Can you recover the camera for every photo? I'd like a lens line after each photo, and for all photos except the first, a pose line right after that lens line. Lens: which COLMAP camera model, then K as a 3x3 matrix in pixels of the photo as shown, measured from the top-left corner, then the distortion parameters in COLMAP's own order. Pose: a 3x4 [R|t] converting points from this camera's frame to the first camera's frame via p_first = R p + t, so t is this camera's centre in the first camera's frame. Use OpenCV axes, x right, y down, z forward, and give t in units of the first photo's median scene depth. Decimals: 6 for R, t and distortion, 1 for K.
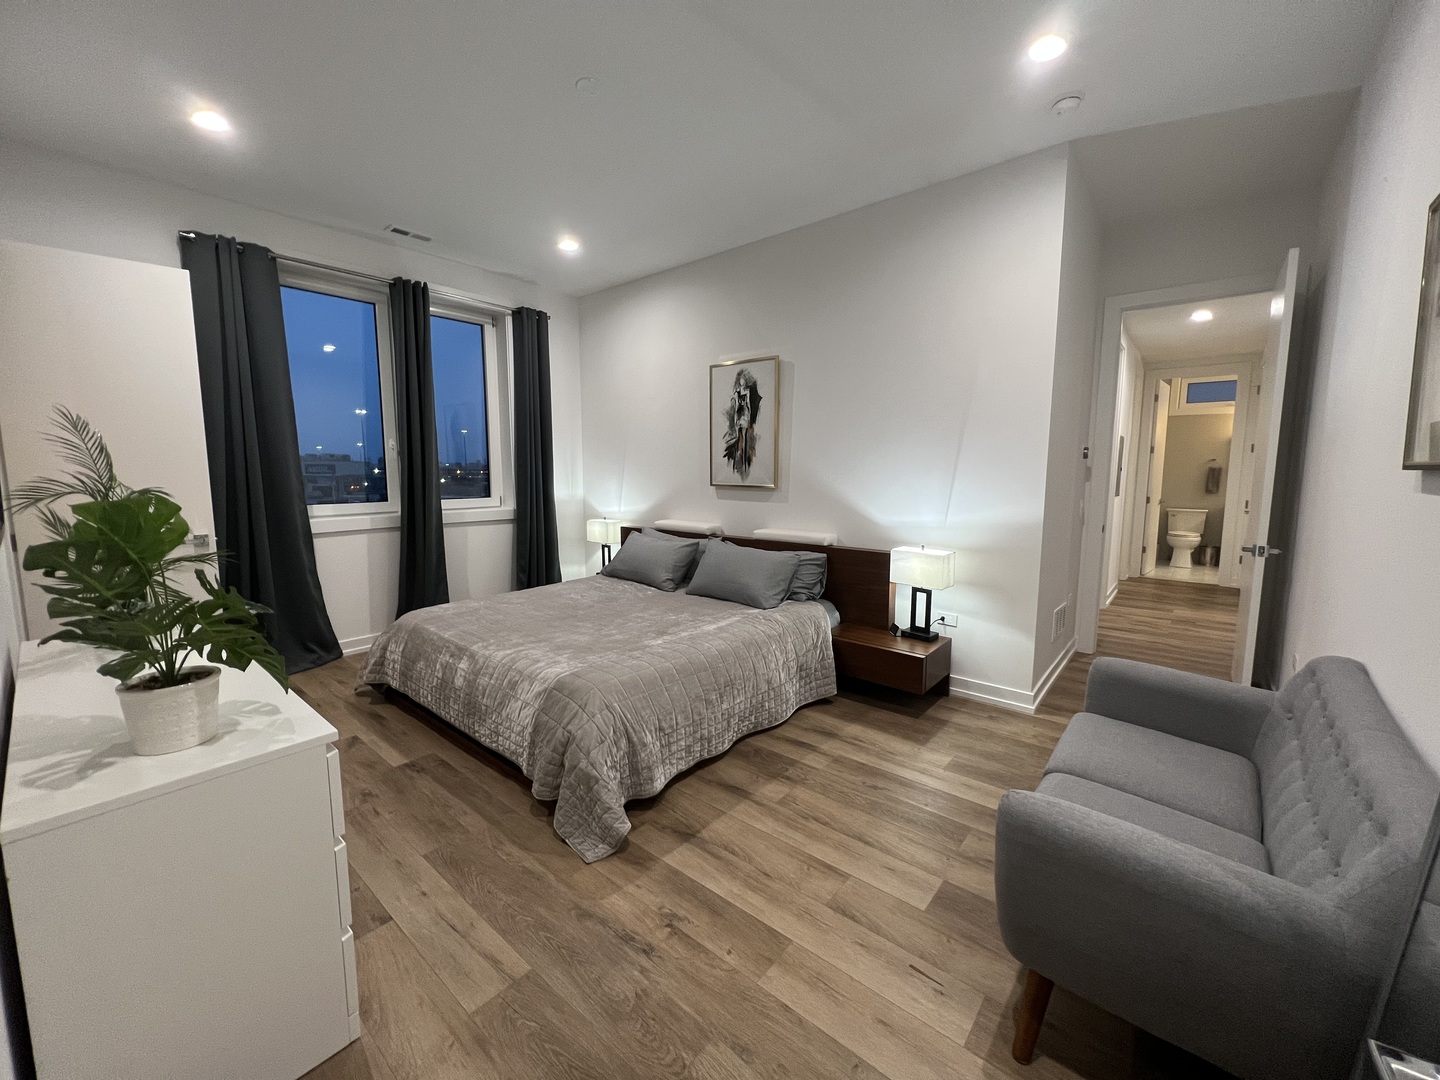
lens RADIAL K [[573.7, 0, 716.3], [0, 573.7, 534.7], [0, 0, 1]] dist [-0.001319, 0.000664]
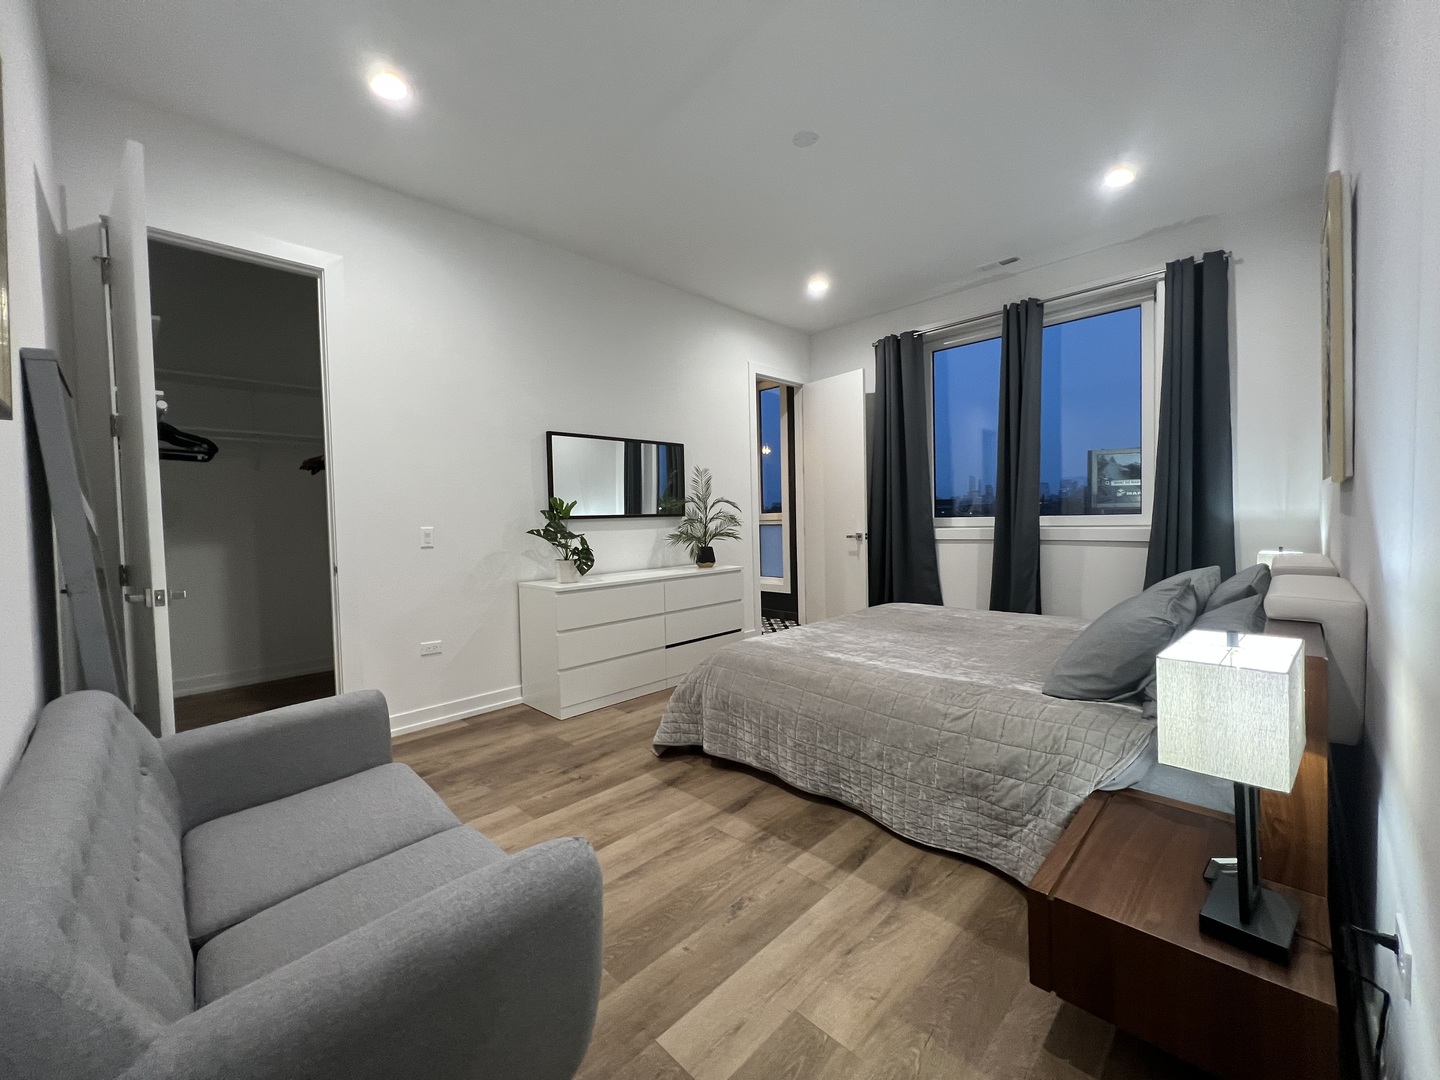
lens RADIAL K [[573.7, 0, 716.3], [0, 573.7, 534.7], [0, 0, 1]] dist [-0.001319, 0.000664]
pose [[-0.082872, 0.031060, -0.996076, 0.816051], [-0.087025, 0.995470, 0.038281, -0.026296], [0.992753, 0.089856, -0.079794, 0.845046]]
